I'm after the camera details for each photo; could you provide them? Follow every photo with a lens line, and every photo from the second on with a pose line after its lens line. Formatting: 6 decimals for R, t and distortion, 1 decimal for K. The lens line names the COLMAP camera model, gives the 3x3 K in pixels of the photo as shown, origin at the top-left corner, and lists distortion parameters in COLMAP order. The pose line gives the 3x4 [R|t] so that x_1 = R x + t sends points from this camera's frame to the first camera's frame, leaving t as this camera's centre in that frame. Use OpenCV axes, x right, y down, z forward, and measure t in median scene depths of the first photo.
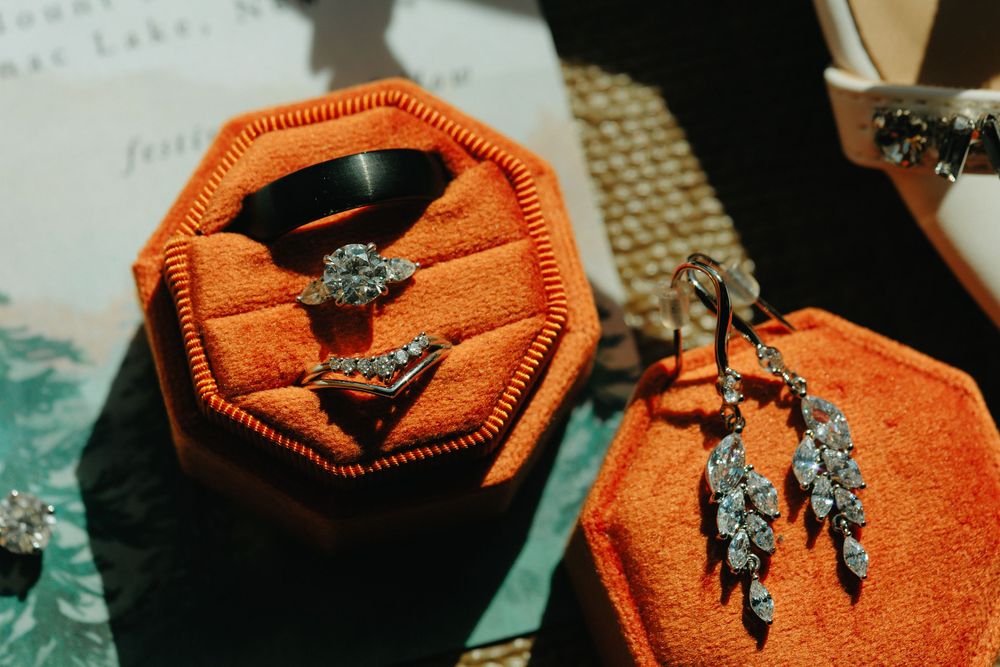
lens RADIAL K [[4020.6, 0, 500.0], [0, 4020.6, 333.5], [0, 0, 1]] dist [0.042372, -0.750916]
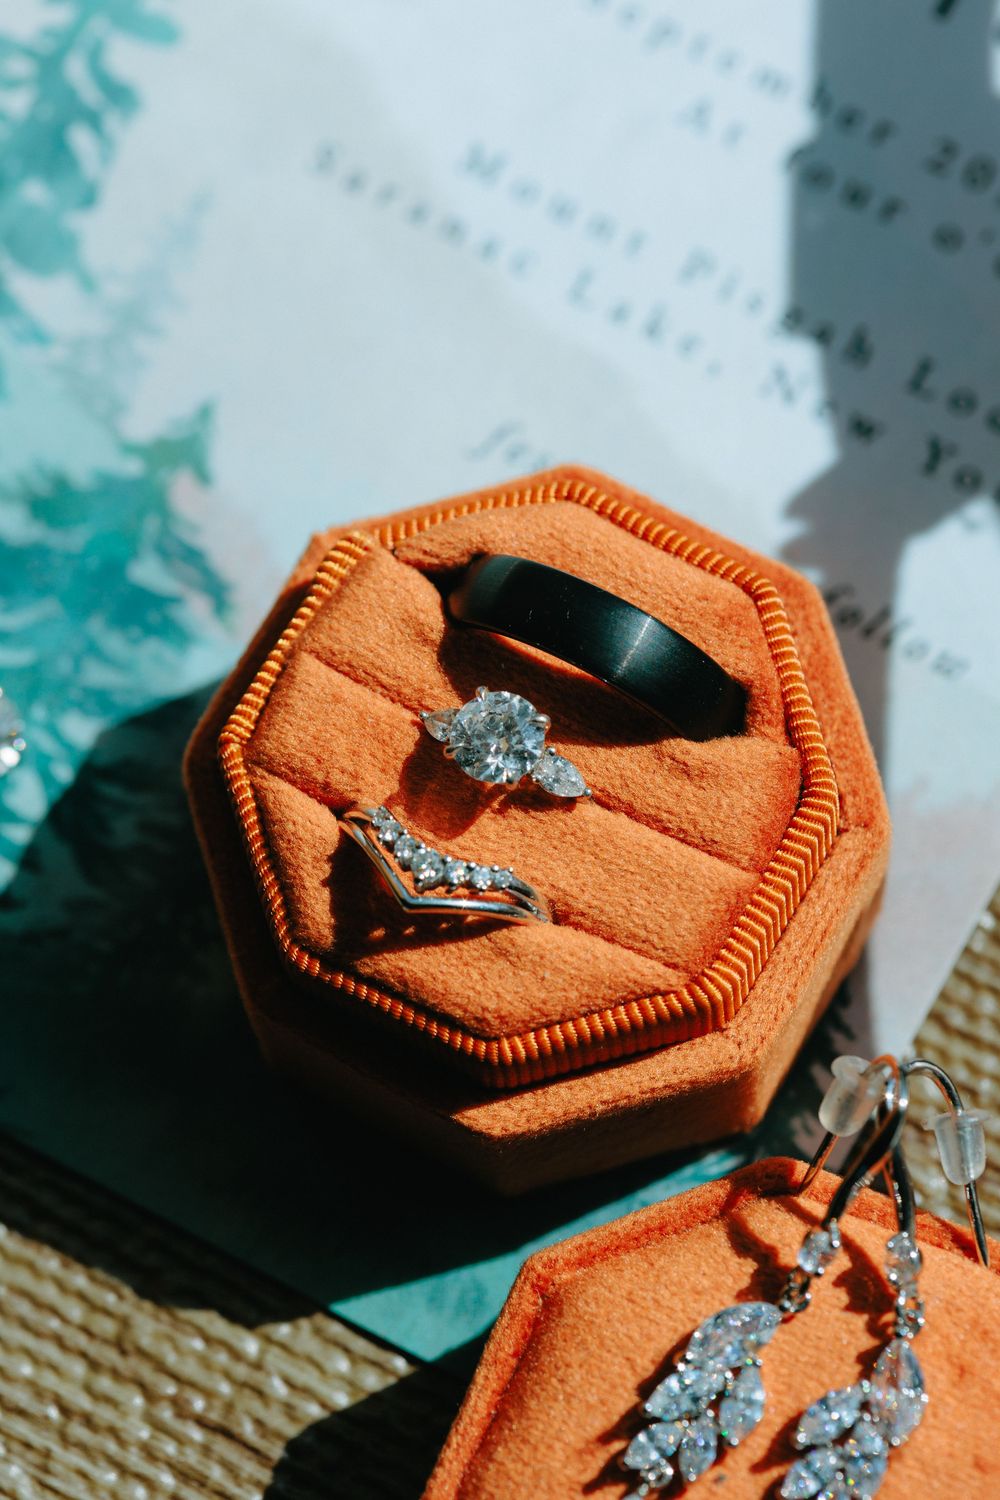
lens RADIAL K [[6030.9, 0, 500.0], [0, 6030.9, 750.0], [0, 0, 1]] dist [0.042372, -0.750916]
pose [[0.715171, 0.633915, -0.294417, 0.252344], [-0.644602, 0.761043, 0.072808, -0.083927], [0.270218, 0.137712, 0.952900, 0.060005]]
